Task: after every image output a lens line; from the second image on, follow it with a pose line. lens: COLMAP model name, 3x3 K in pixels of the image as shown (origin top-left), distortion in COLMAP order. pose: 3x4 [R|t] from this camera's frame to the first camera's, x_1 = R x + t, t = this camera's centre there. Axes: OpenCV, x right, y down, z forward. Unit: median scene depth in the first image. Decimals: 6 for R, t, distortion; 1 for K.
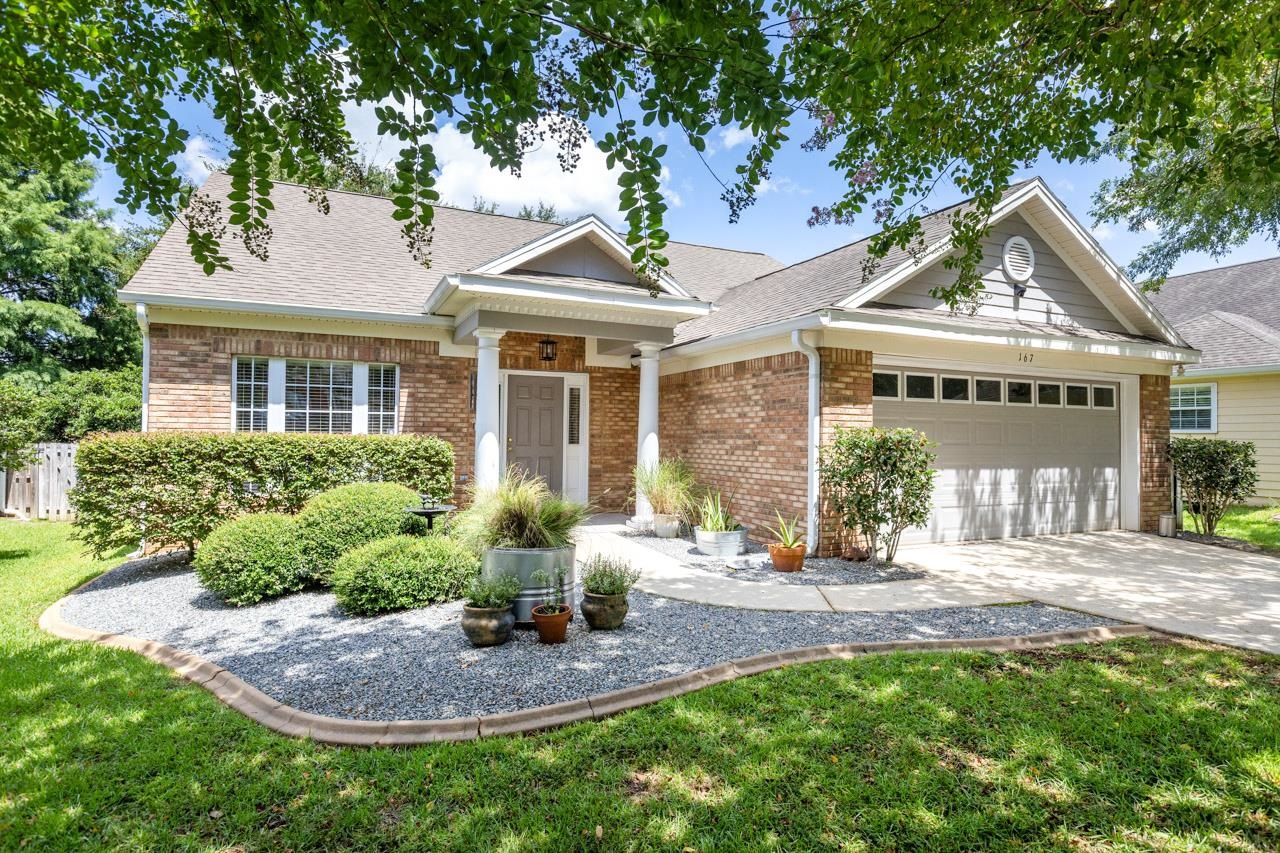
lens RADIAL K [[659.0, 0, 649.3], [0, 659.0, 436.1], [0, 0, 1]] dist [-0.013127, 0.000307]
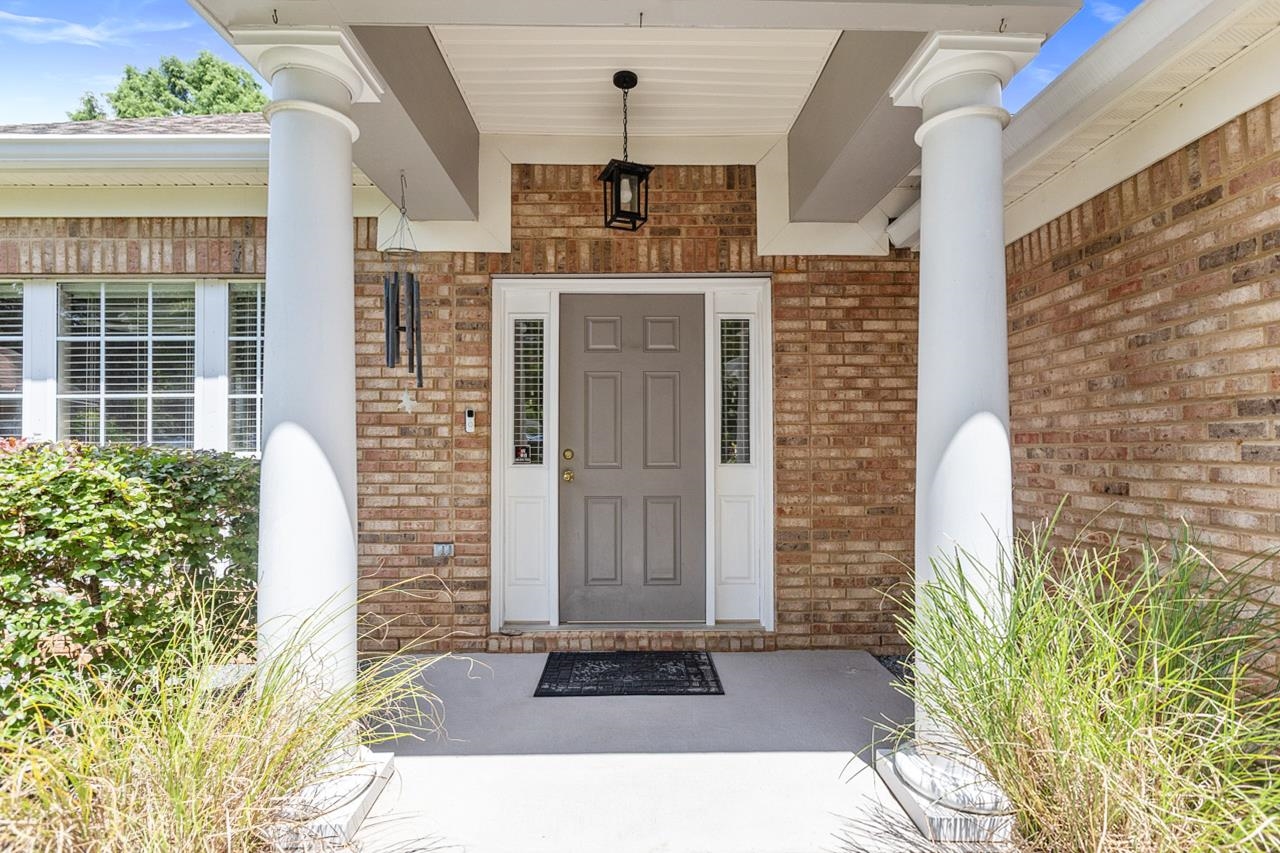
lens RADIAL K [[614.2, 0, 637.6], [0, 614.2, 434.3], [0, 0, 1]] dist [0.000054, 0.000163]
pose [[0.906232, -0.024610, -0.422065, -0.015572], [0.015448, 0.999565, -0.025113, 0.003962], [0.422499, 0.016238, 0.906218, 0.750998]]
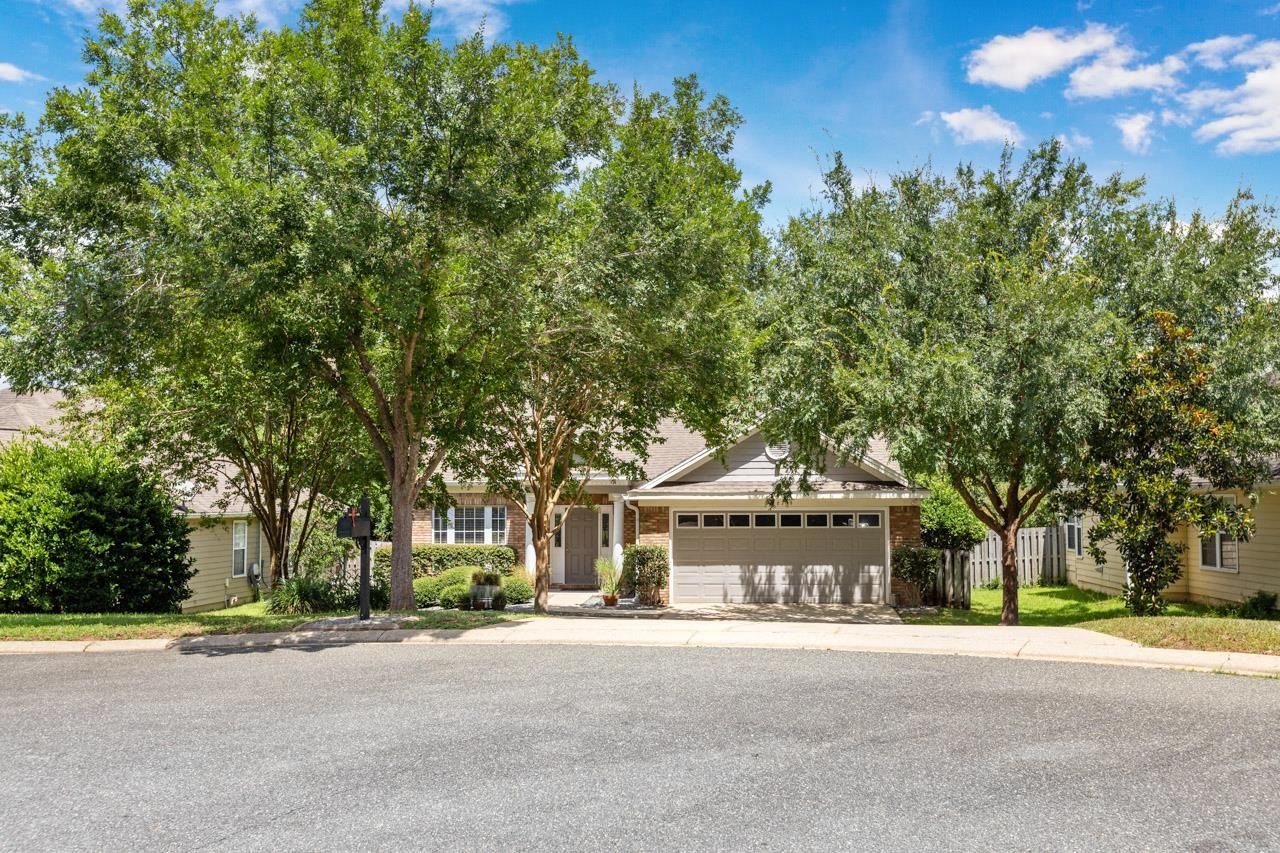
lens RADIAL K [[1241.5, 0, 634.6], [0, 1241.5, 429.2], [0, 0, 1]] dist [-0.001083, 0.000000]
pose [[0.864853, -0.041247, -0.500327, 1.778274], [0.012353, 0.998066, -0.060927, -0.108719], [0.501873, 0.046512, 0.863690, -1.961376]]
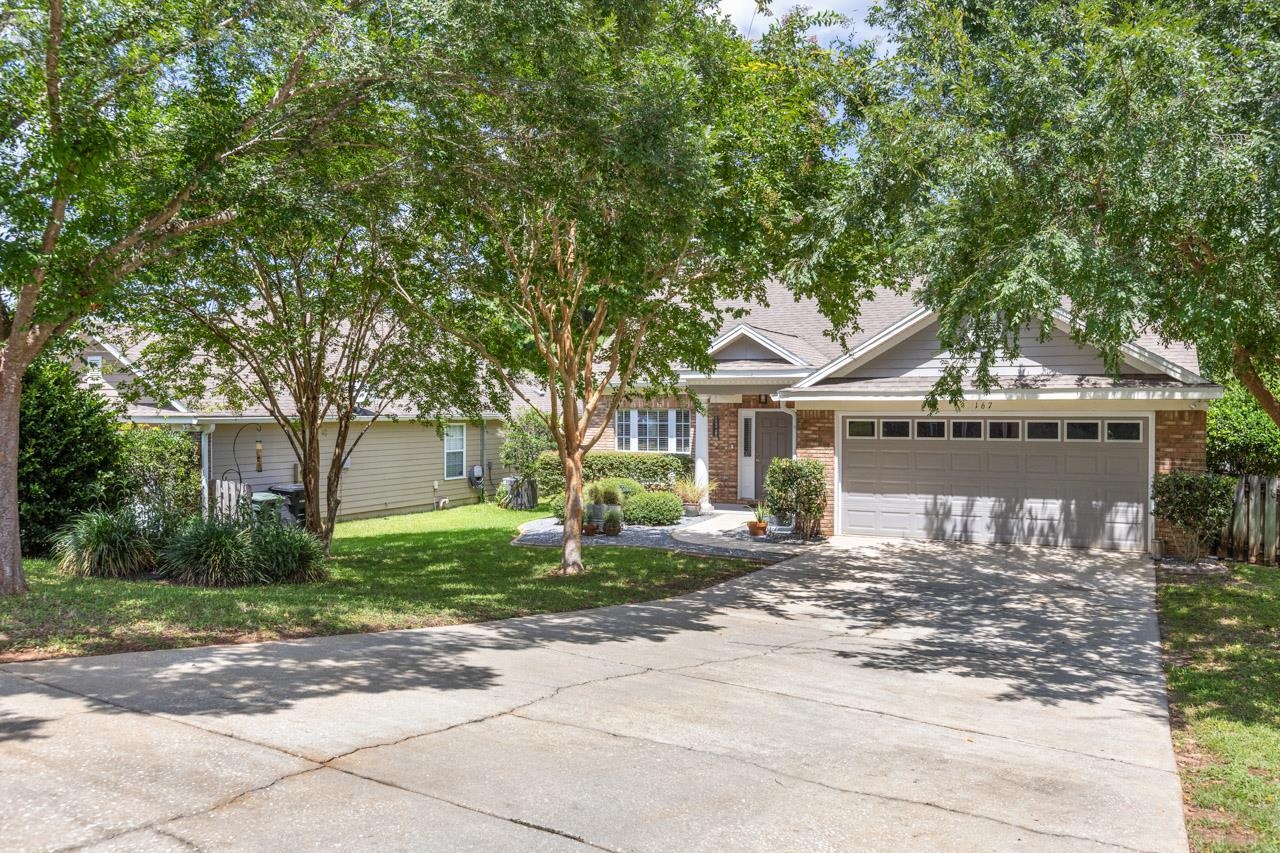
lens RADIAL K [[990.5, 0, 643.5], [0, 990.5, 416.0], [0, 0, 1]] dist [0.046384, 0.006895]
pose [[0.640740, -0.003743, -0.767749, 1.530486], [0.008297, 0.999963, 0.002050, -0.099528], [0.767713, -0.007684, 0.640748, -0.744309]]
